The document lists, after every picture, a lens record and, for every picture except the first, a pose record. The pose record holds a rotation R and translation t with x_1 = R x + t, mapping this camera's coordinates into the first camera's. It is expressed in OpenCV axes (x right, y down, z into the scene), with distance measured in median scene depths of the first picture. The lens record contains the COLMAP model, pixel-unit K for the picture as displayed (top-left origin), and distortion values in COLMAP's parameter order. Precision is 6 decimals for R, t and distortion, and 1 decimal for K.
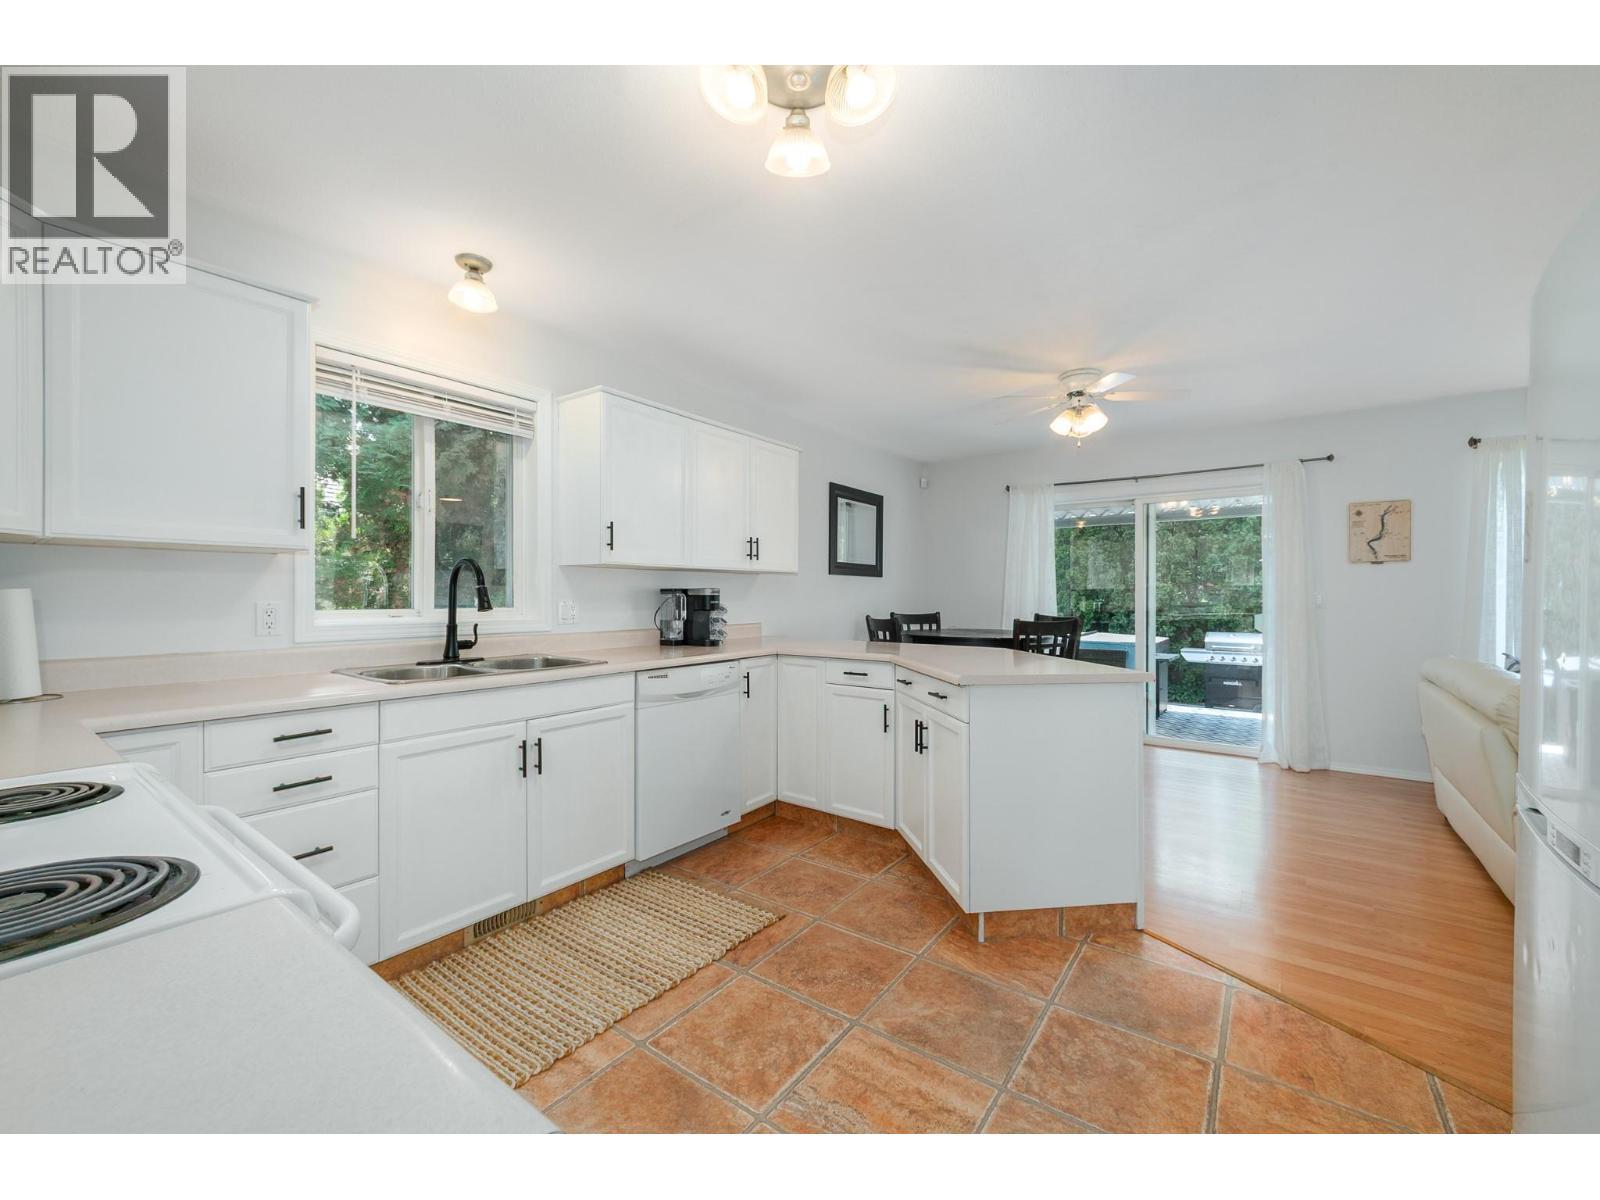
lens RADIAL K [[639.7, 0, 788.9], [0, 639.7, 596.0], [0, 0, 1]] dist [0.002241, 0.000035]
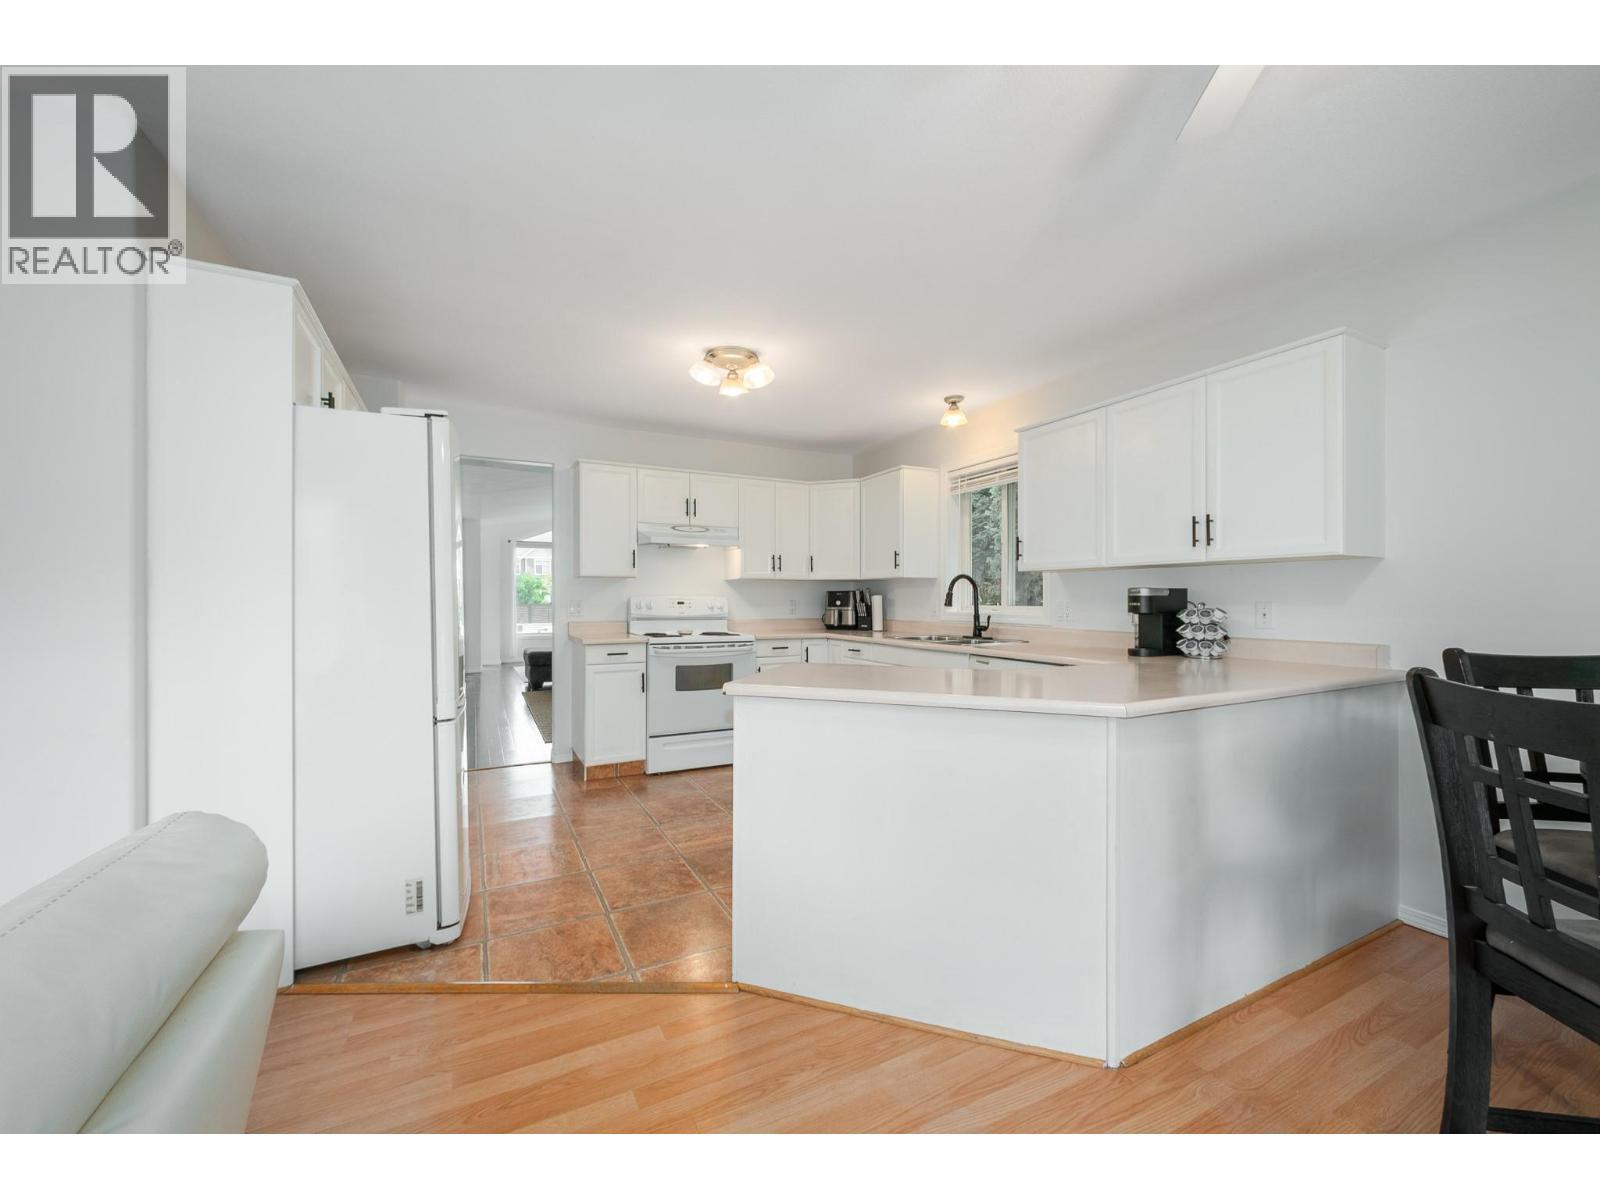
lens RADIAL K [[639.7, 0, 790.5], [0, 639.7, 600.7], [0, 0, 1]] dist [0.002241, 0.000035]
pose [[-0.437637, -0.000305, -0.899152, 0.983556], [-0.003601, 0.999993, 0.001413, 0.006489], [0.899145, 0.003856, -0.437635, 1.098970]]
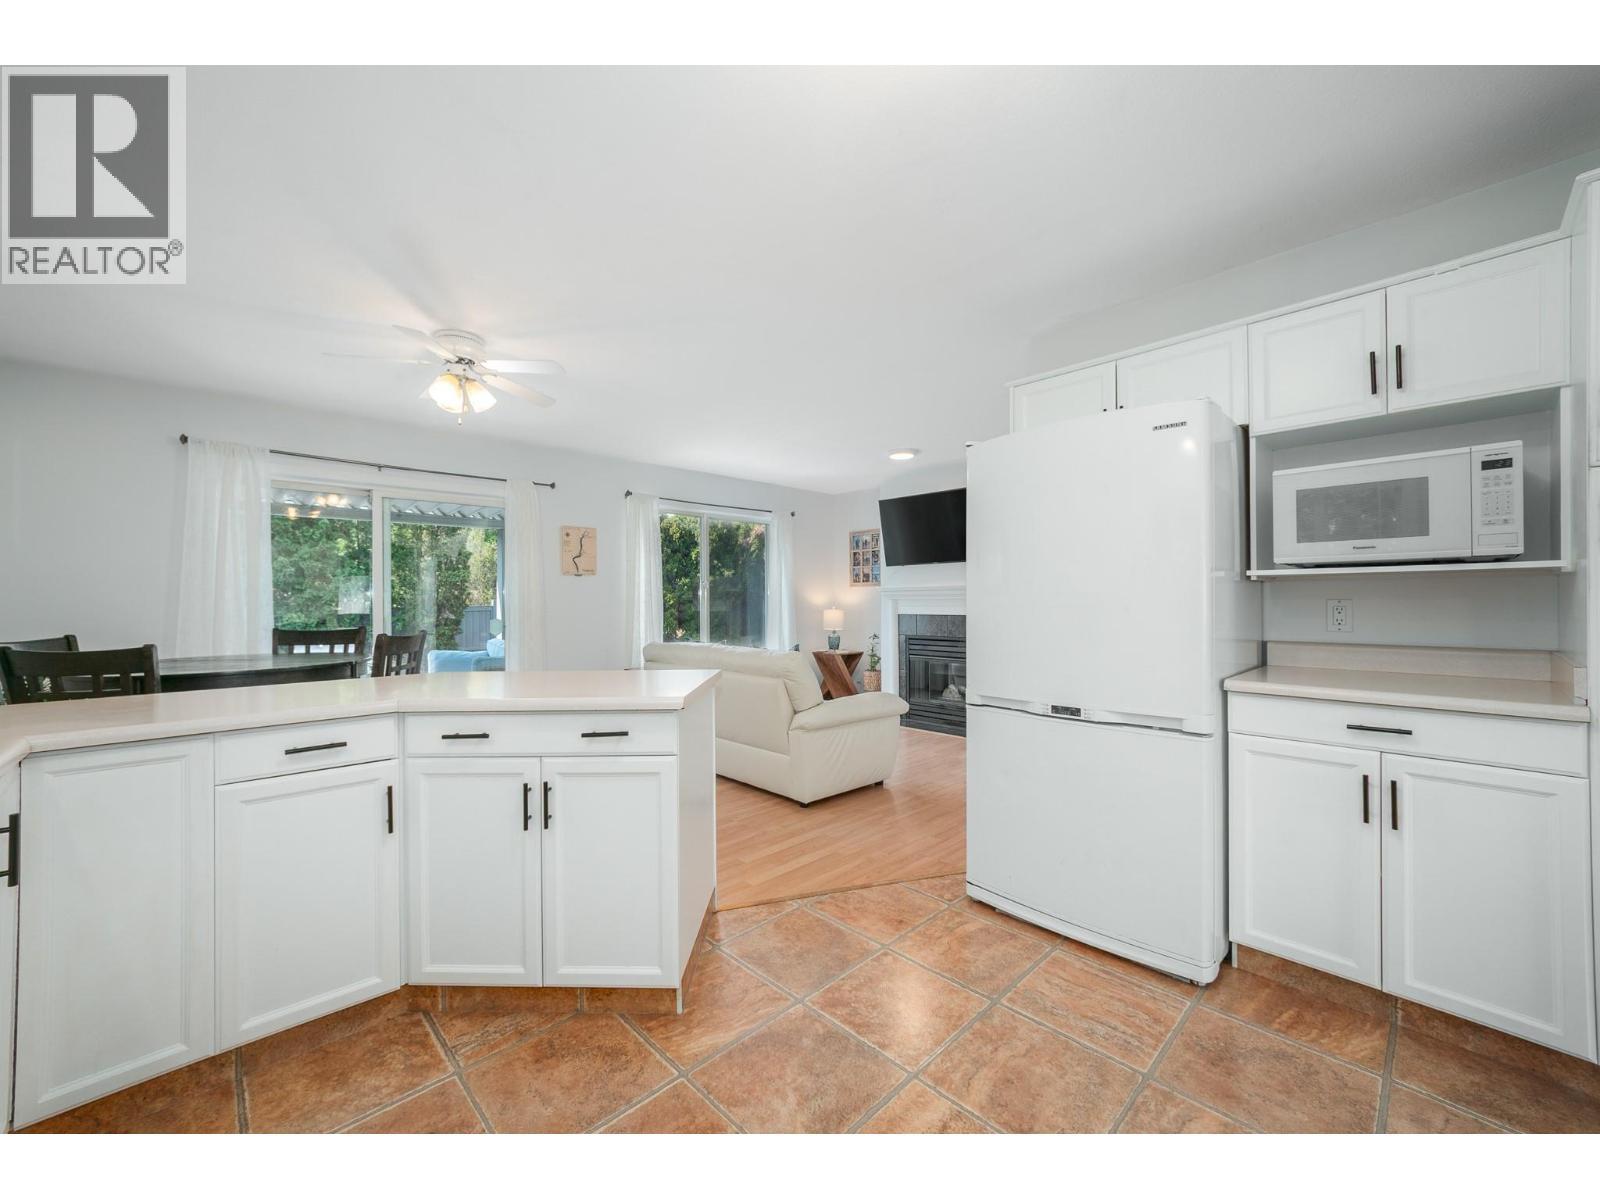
lens RADIAL K [[639.7, 0, 800.0], [0, 639.7, 589.4], [0, 0, 1]] dist [0.002241, 0.000035]
pose [[0.161104, 0.017349, 0.986785, -0.368734], [0.011248, 0.999748, -0.019413, 0.007772], [-0.986873, 0.014227, 0.160868, 0.519396]]
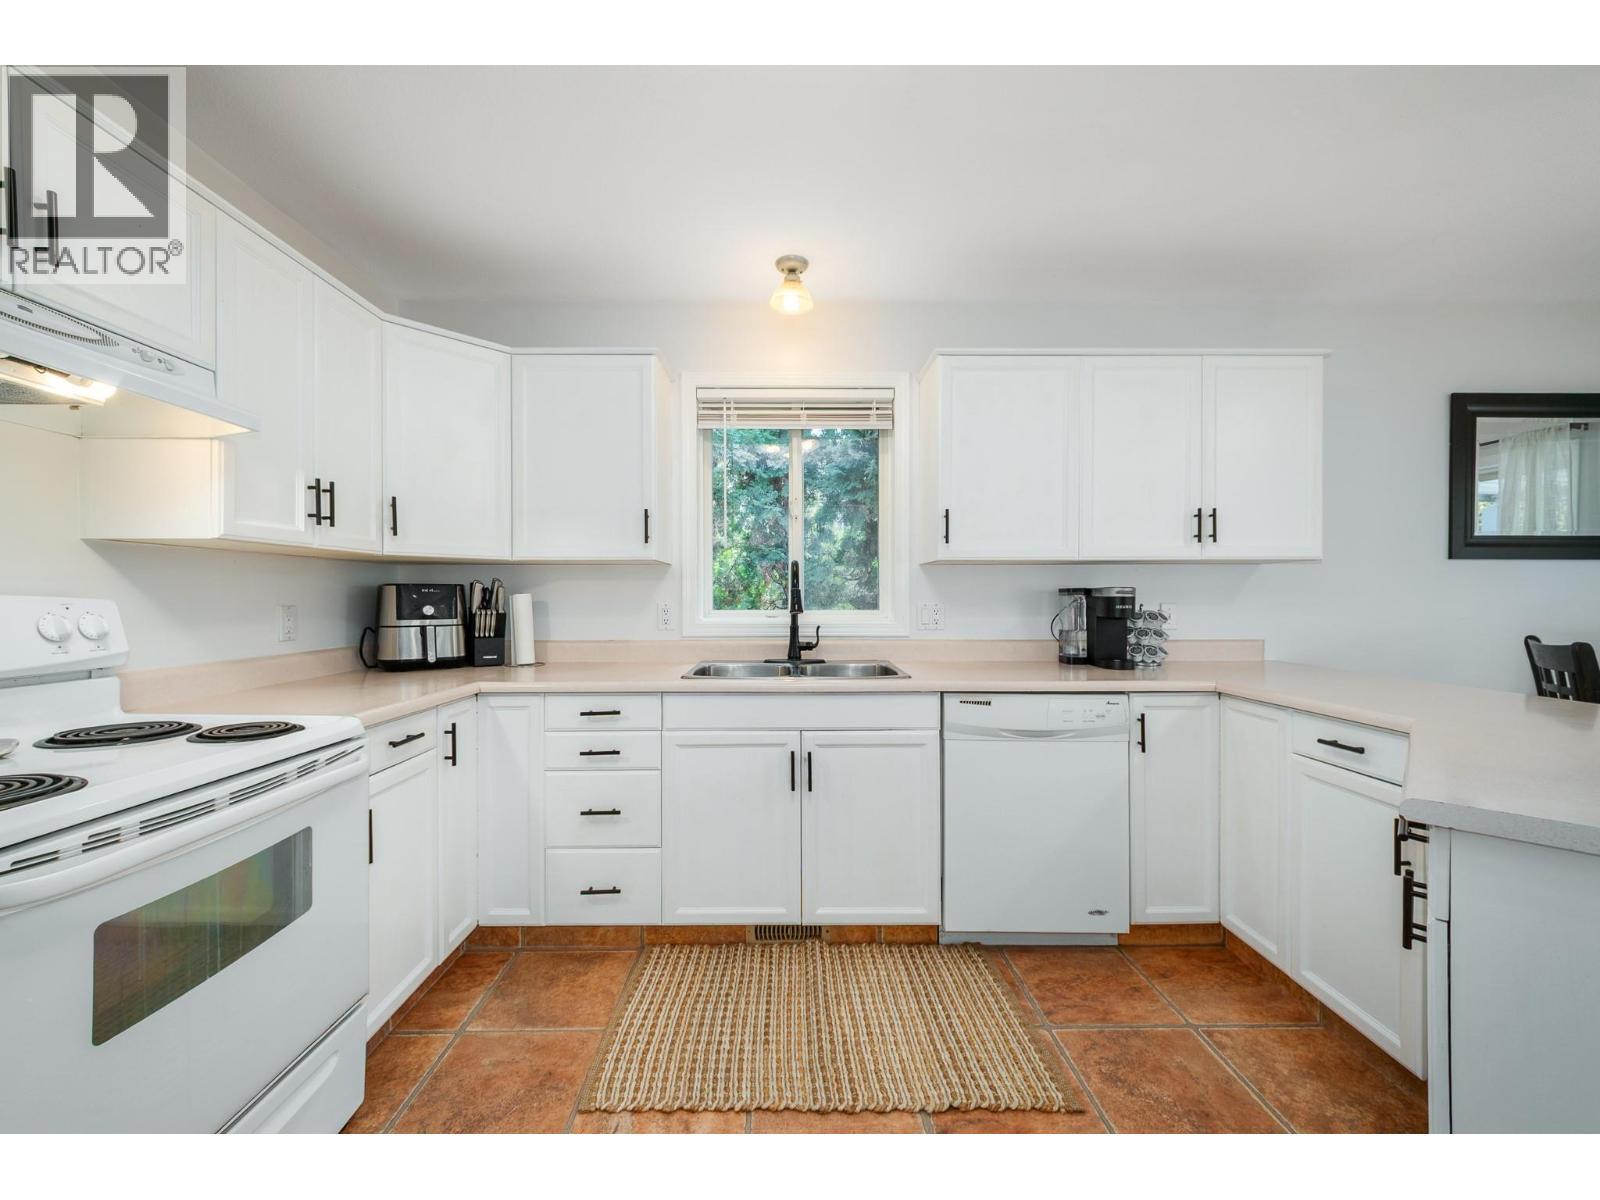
lens RADIAL K [[639.7, 0, 790.2], [0, 639.7, 602.1], [0, 0, 1]] dist [0.002241, 0.000035]
pose [[0.609047, 0.004230, -0.793123, 0.244507], [0.000553, 0.999983, 0.005758, -0.000024], [0.793134, -0.003945, 0.609034, 0.314783]]
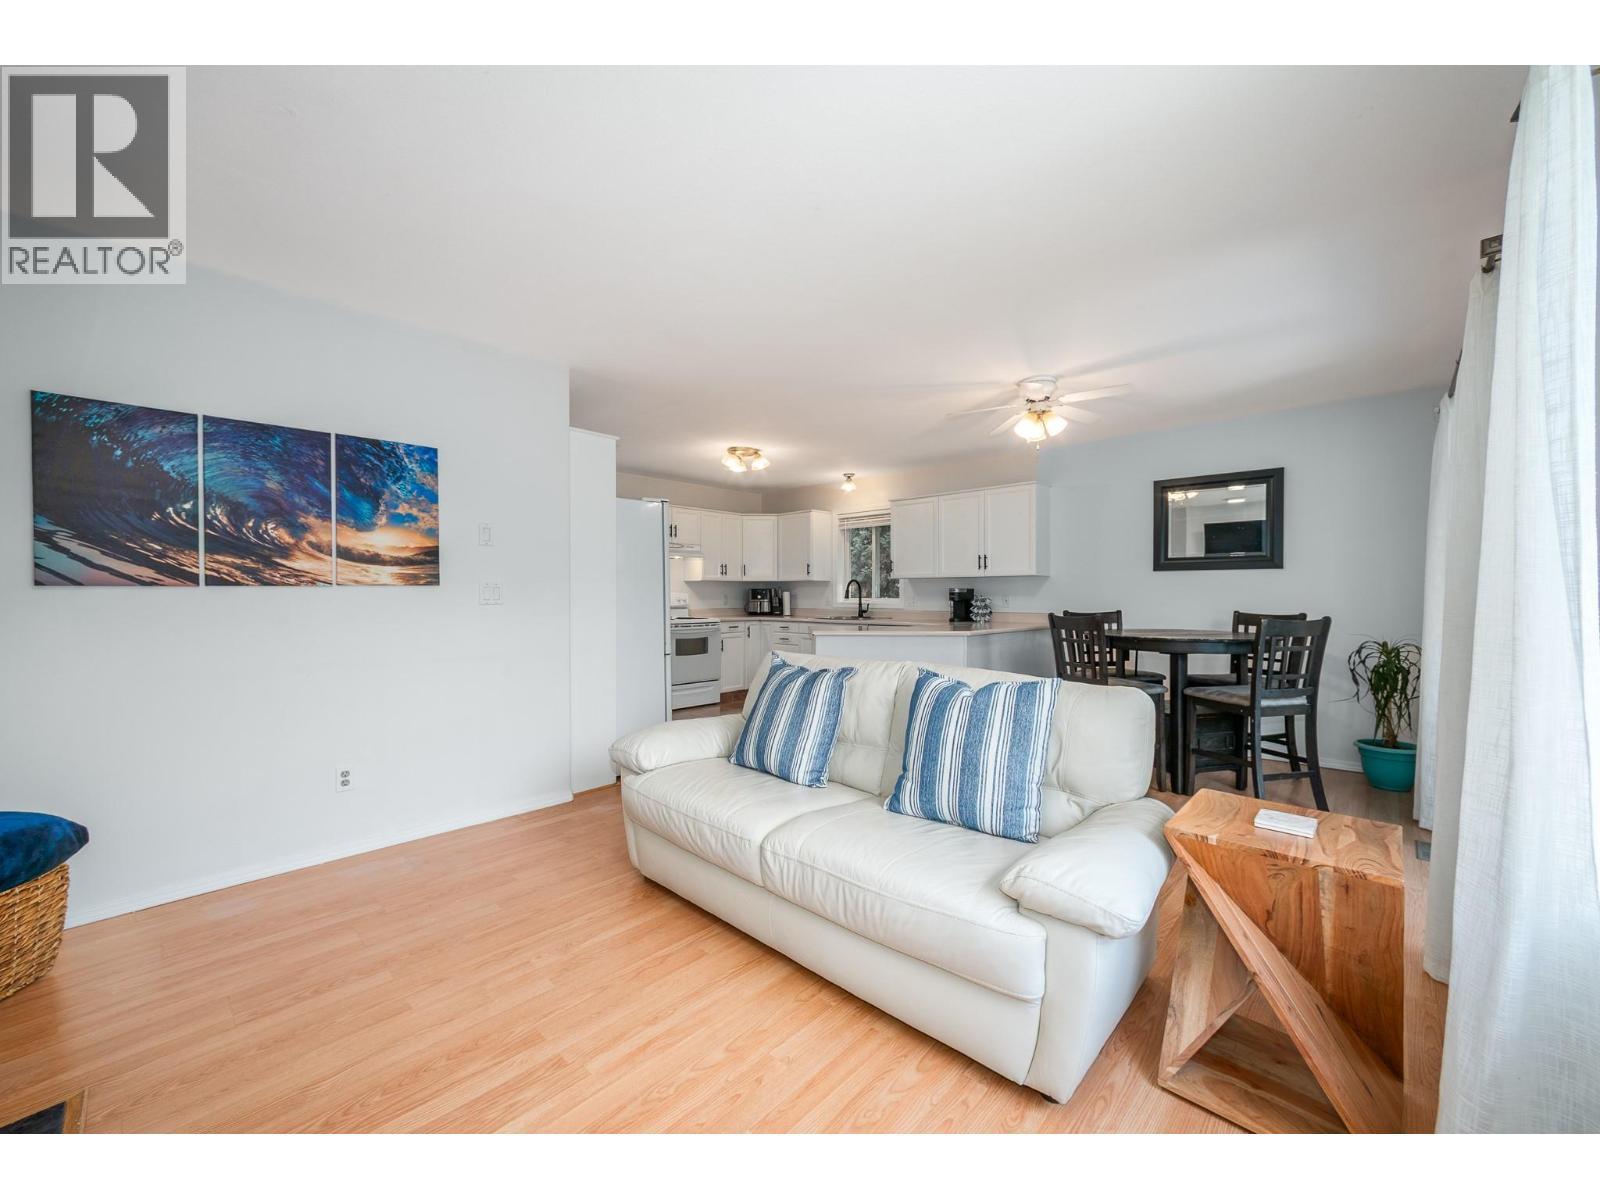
lens RADIAL K [[639.7, 0, 797.3], [0, 639.7, 595.9], [0, 0, 1]] dist [0.002241, 0.000035]
pose [[-0.109410, -0.001786, -0.993995, 1.899781], [-0.002086, 0.999997, -0.001567, 0.013928], [0.993994, 0.001902, -0.109414, 0.880990]]
